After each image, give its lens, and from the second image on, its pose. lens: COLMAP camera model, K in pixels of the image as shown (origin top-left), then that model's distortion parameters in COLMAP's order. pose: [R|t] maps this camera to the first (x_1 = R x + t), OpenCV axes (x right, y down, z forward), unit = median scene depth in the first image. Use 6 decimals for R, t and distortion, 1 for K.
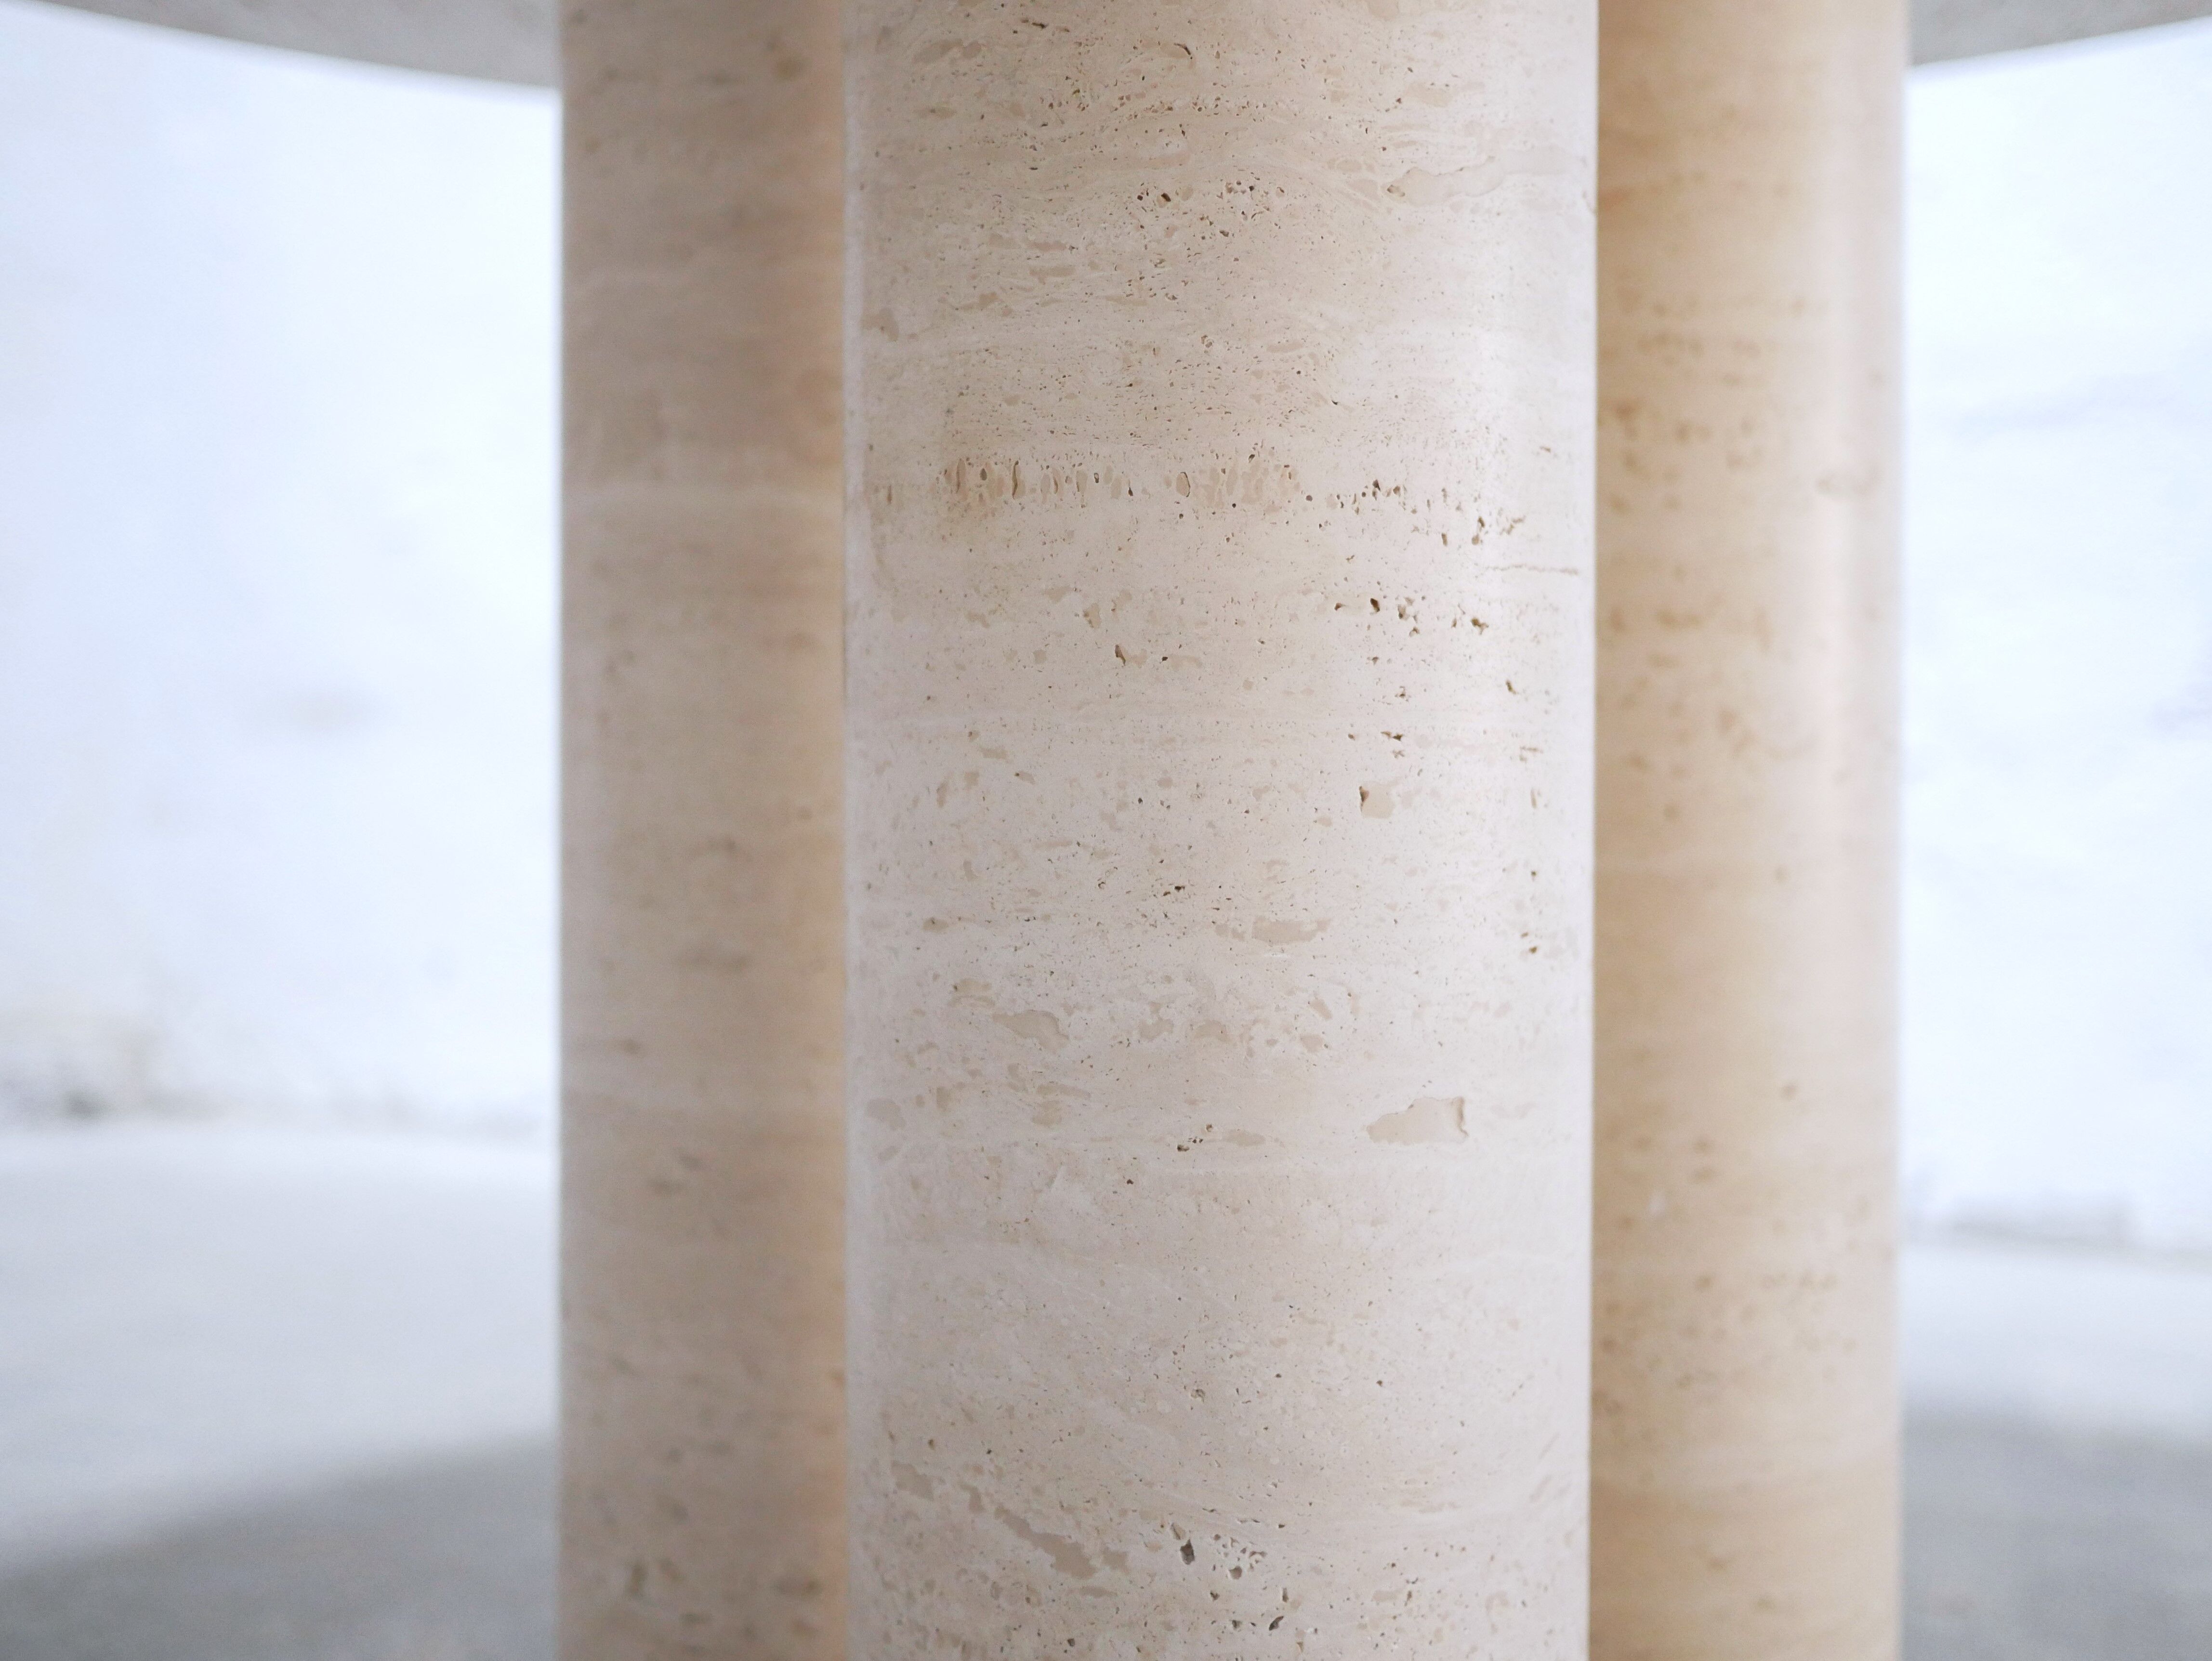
lens RADIAL K [[2527.4, 0, 1106.0], [0, 2527.4, 830.5], [0, 0, 1]] dist [-0.013031, 0.020278]
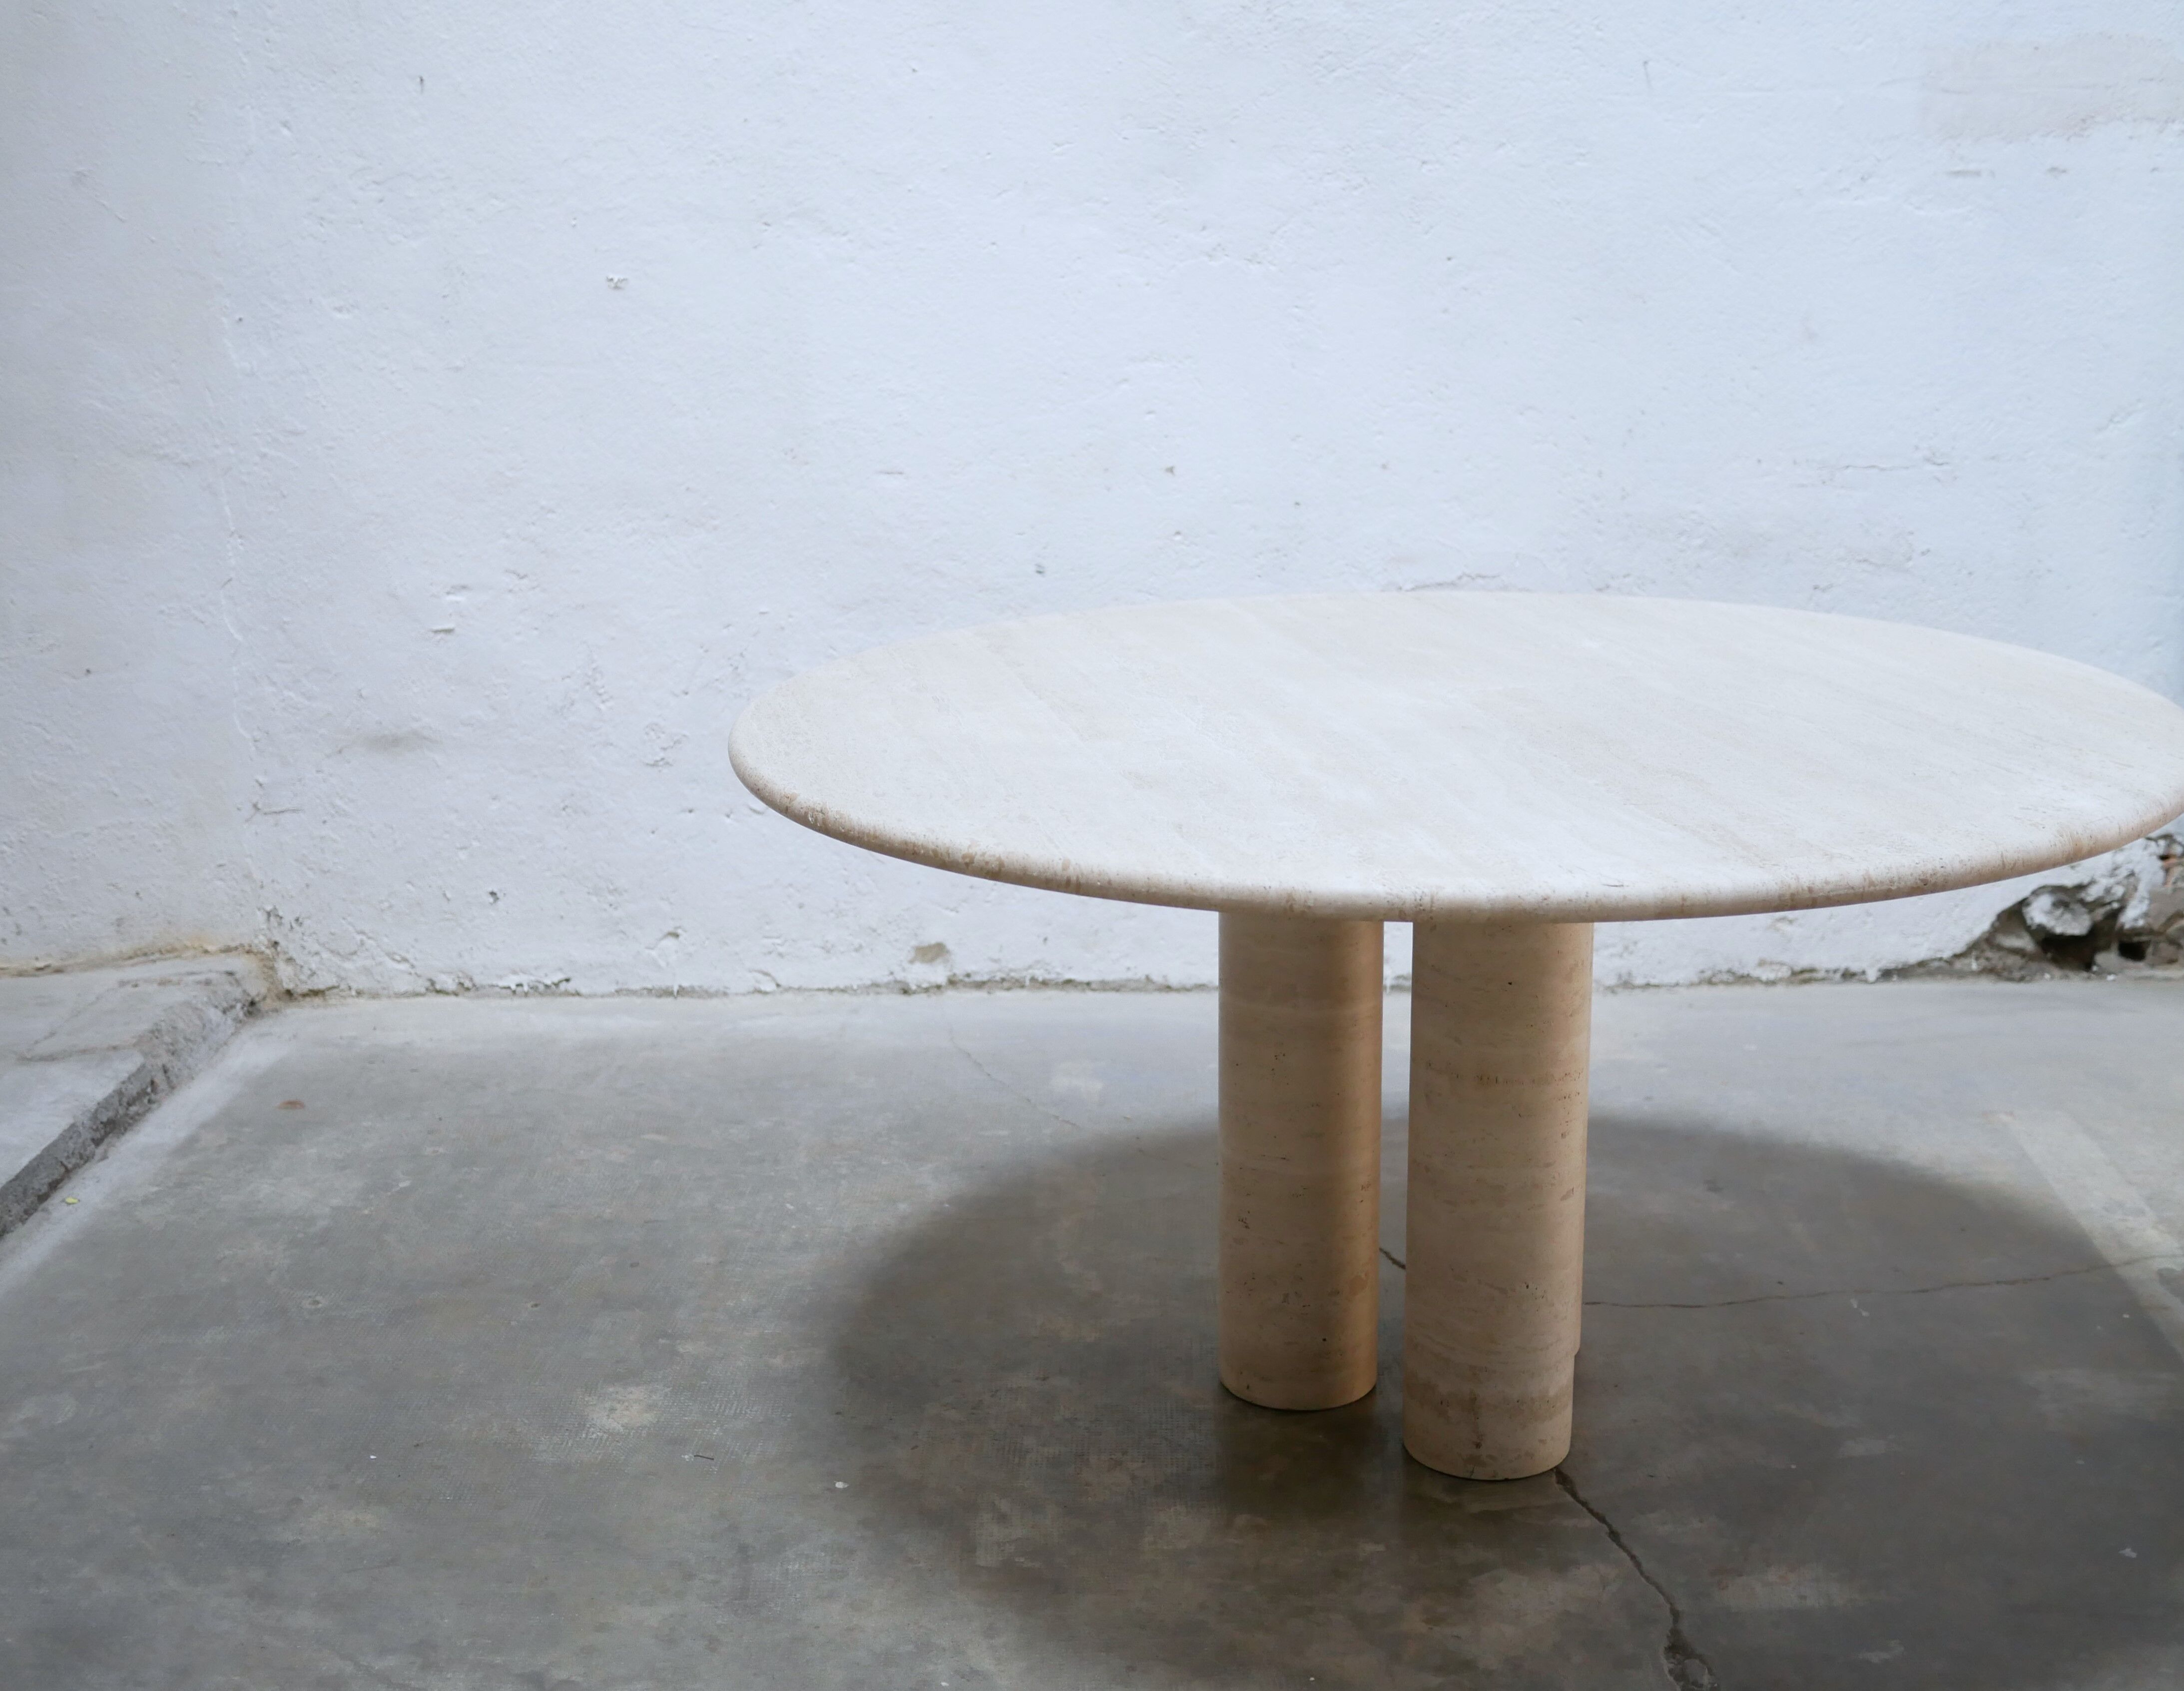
lens RADIAL K [[2602.6, 0, 1044.6], [0, 2602.6, 836.4], [0, 0, 1]] dist [-0.032094, 0.046874]
pose [[0.936131, -0.104843, 0.335658, -2.383854], [0.028999, 0.974286, 0.223443, -1.674039], [-0.350453, -0.199438, 0.915100, -3.028774]]
